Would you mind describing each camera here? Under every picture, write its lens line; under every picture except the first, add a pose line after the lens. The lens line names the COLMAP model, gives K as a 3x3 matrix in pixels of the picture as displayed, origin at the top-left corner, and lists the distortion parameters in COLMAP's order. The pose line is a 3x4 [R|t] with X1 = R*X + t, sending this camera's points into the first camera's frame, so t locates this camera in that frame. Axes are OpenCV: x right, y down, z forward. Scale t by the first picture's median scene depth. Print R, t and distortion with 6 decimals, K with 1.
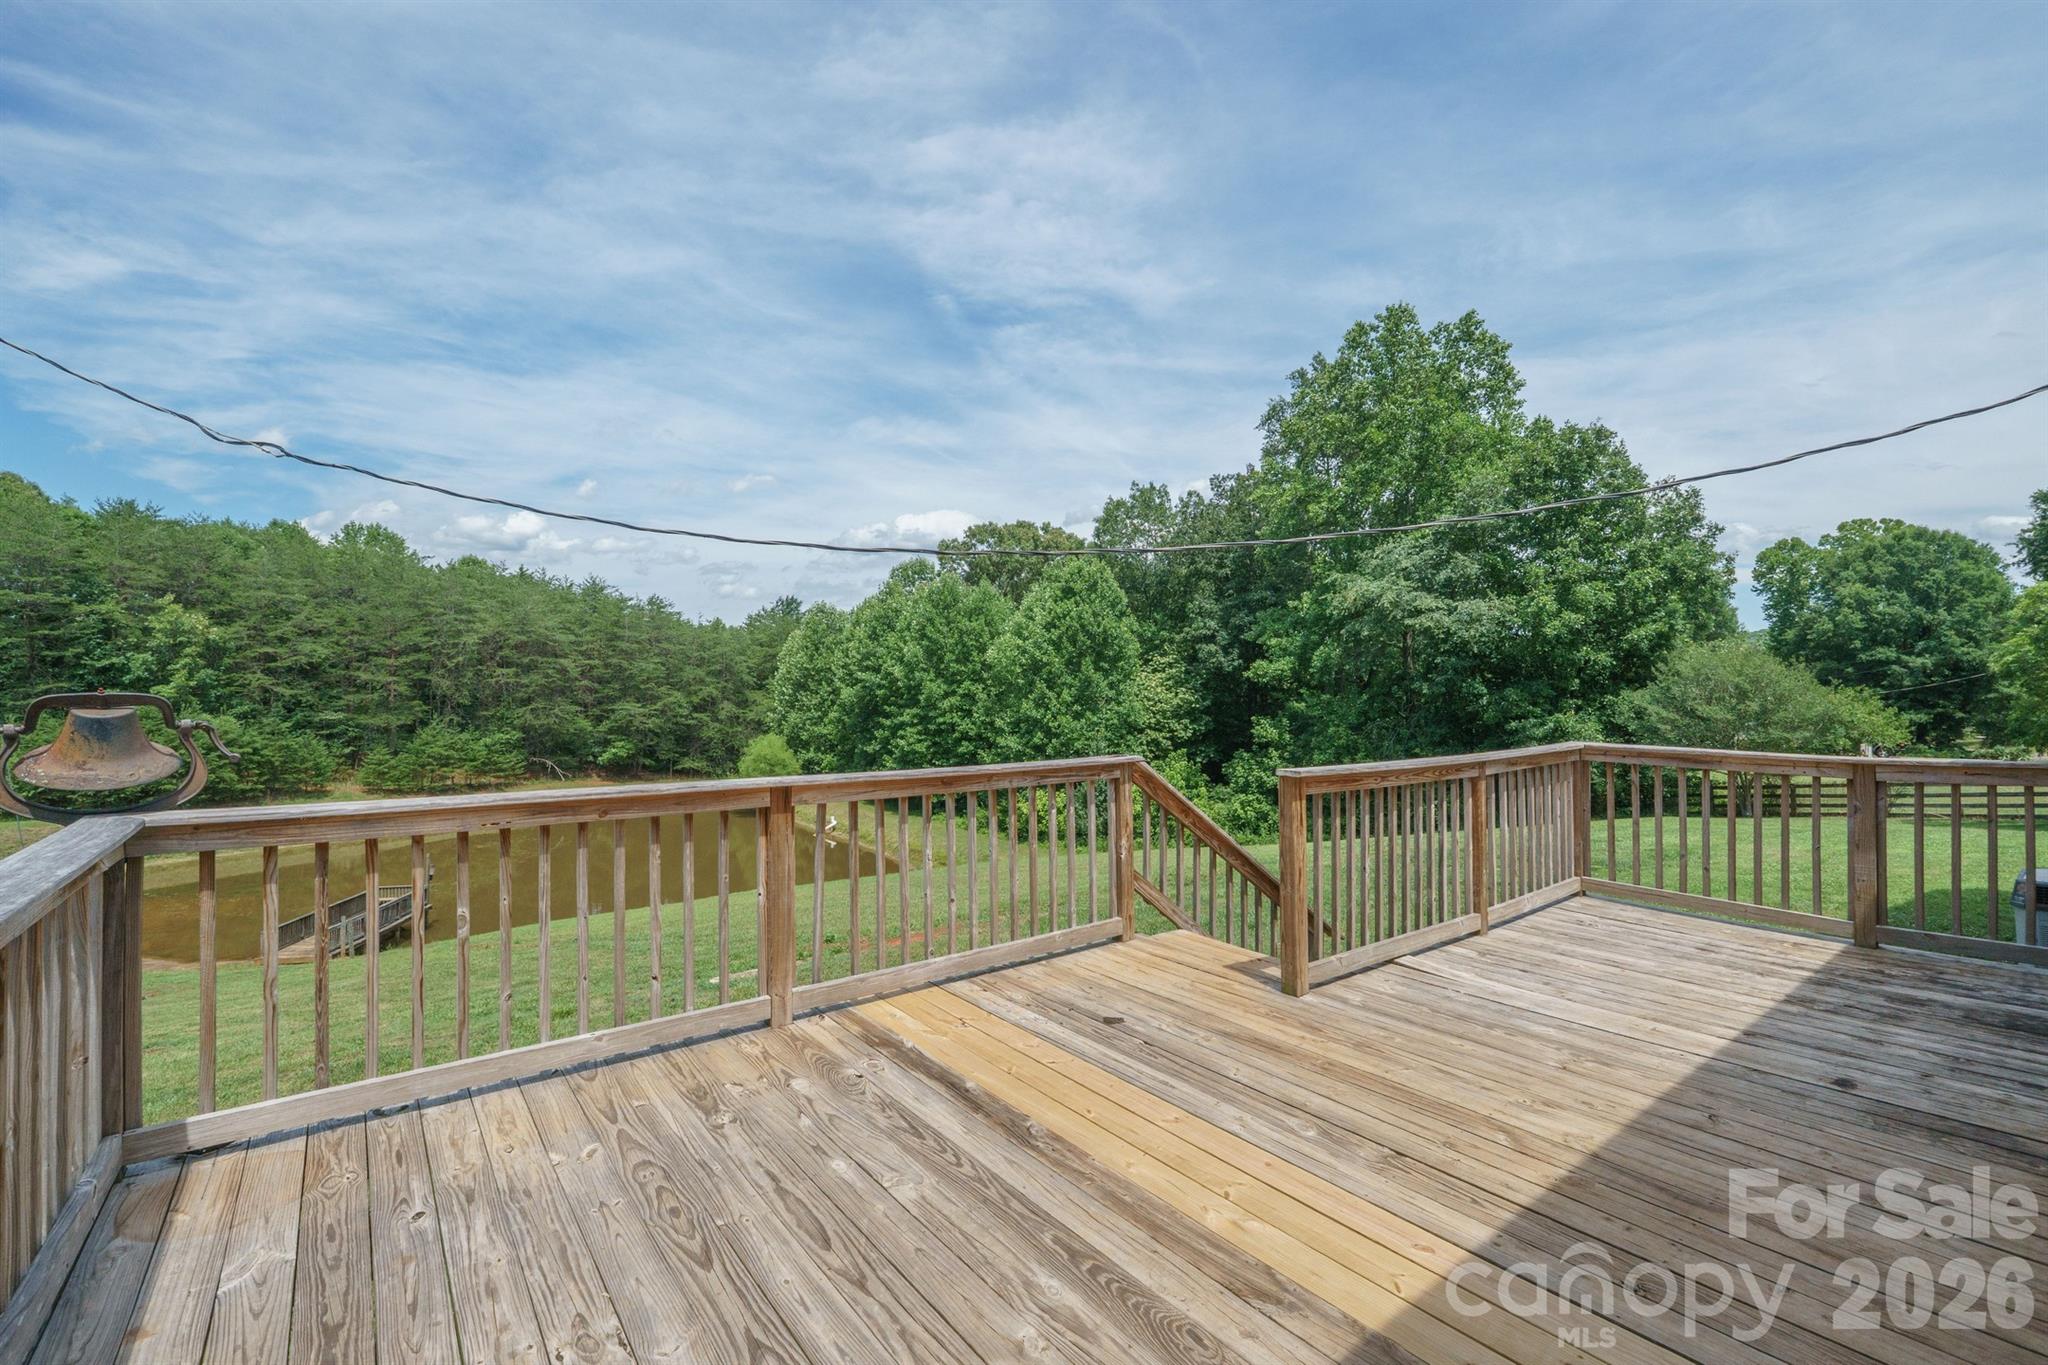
lens RADIAL K [[861.3, 0, 1022.1], [0, 861.3, 678.5], [0, 0, 1]] dist [-0.008813, 0.000513]
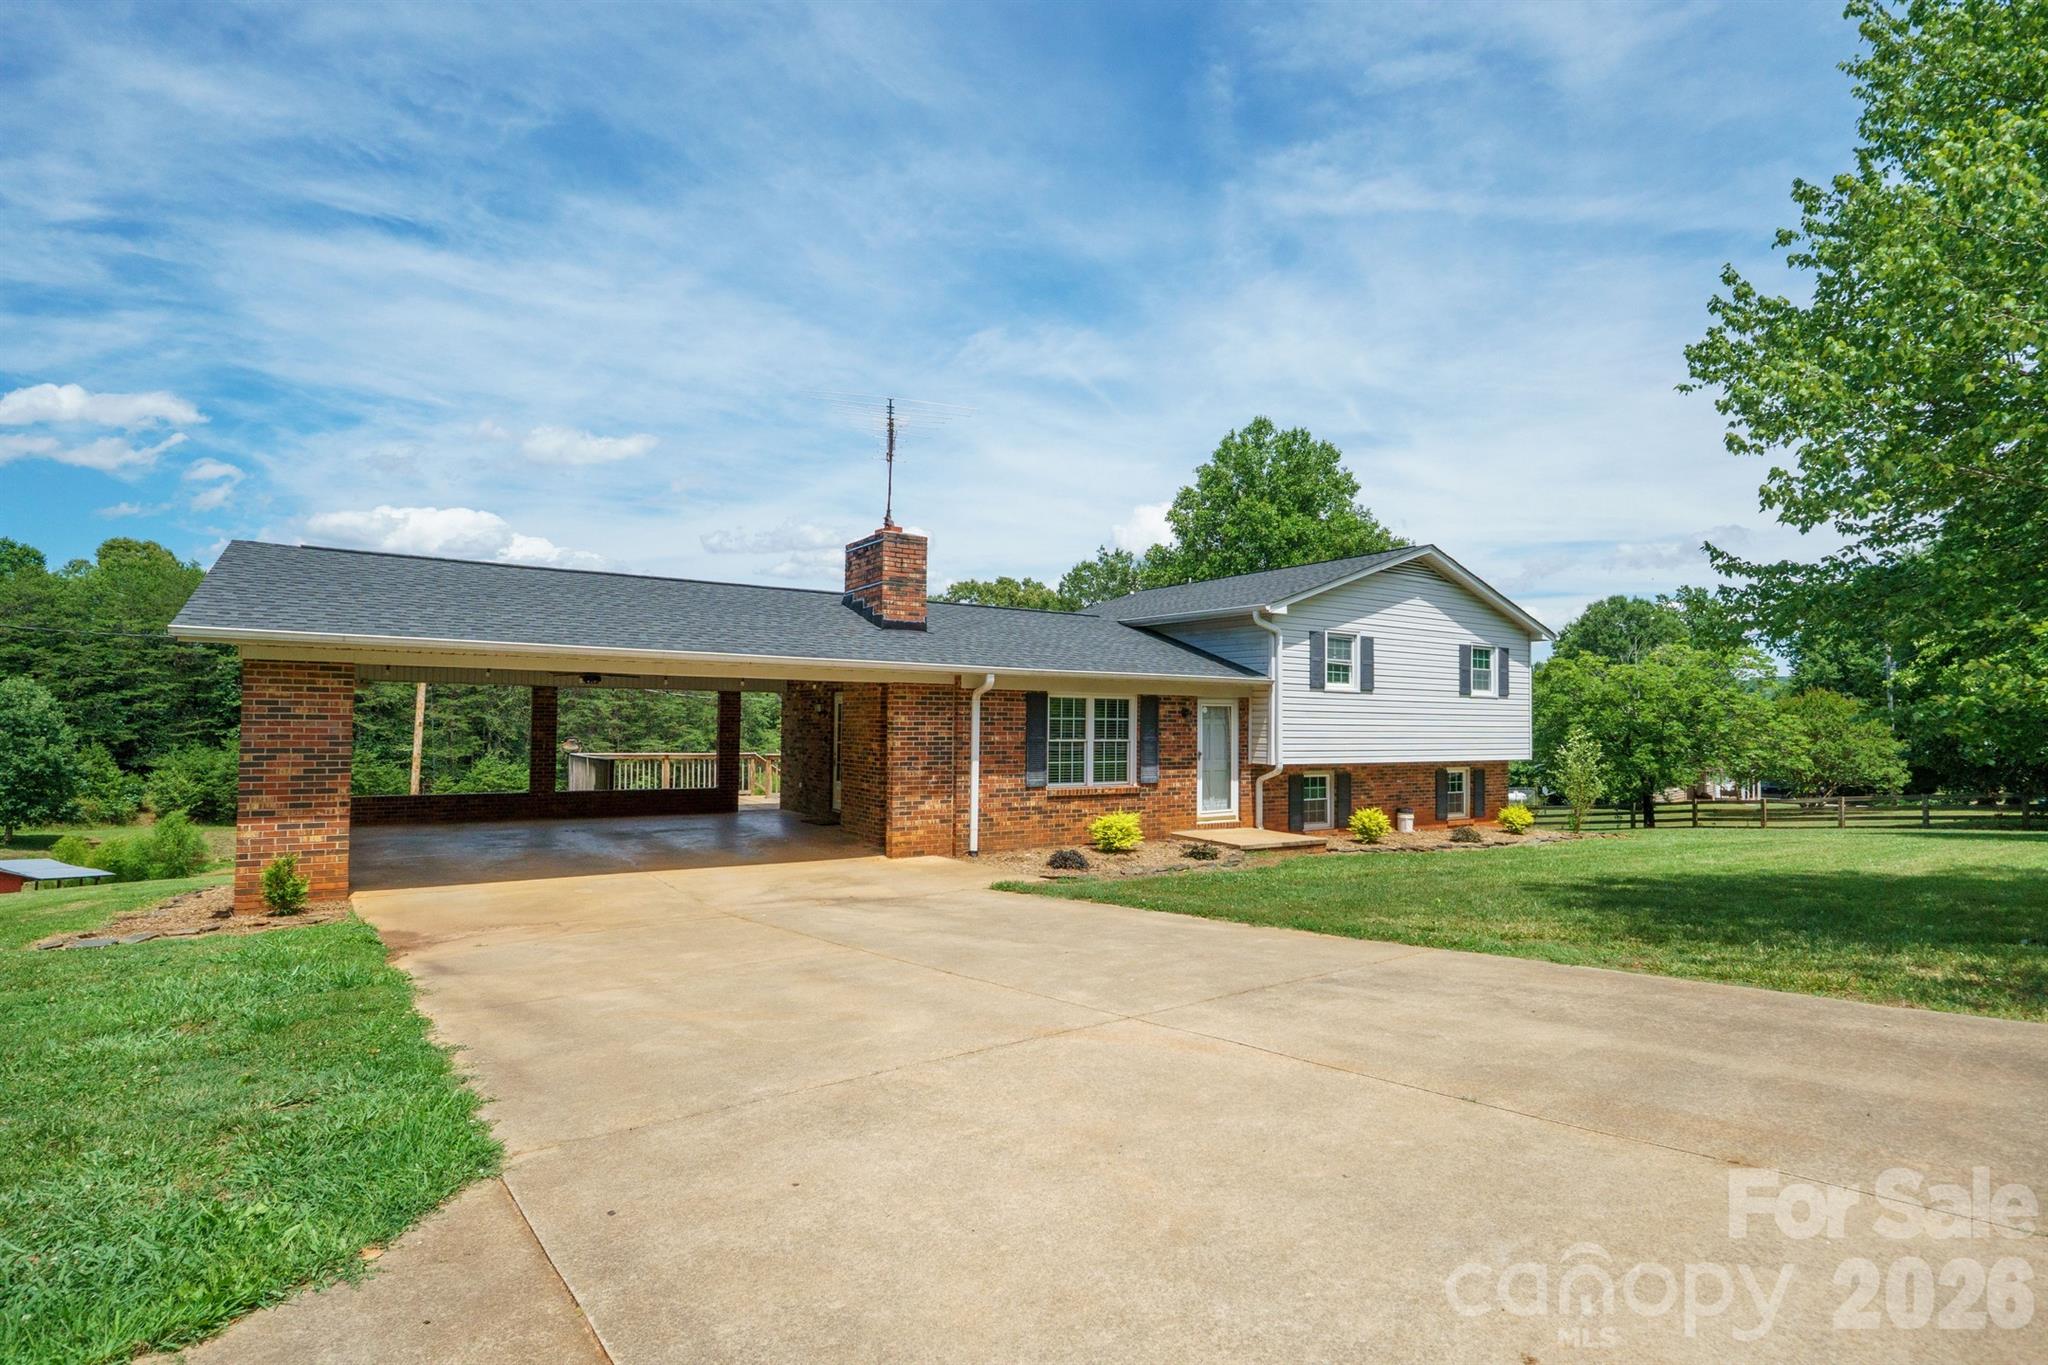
lens RADIAL K [[988.1, 0, 1022.6], [0, 988.1, 687.0], [0, 0, 1]] dist [-0.002046, -0.001672]
pose [[0.996979, 0.006375, -0.077409, 0.134226], [-0.008575, 0.999568, -0.028109, -0.009233], [0.077196, 0.028688, 0.996603, -0.271054]]
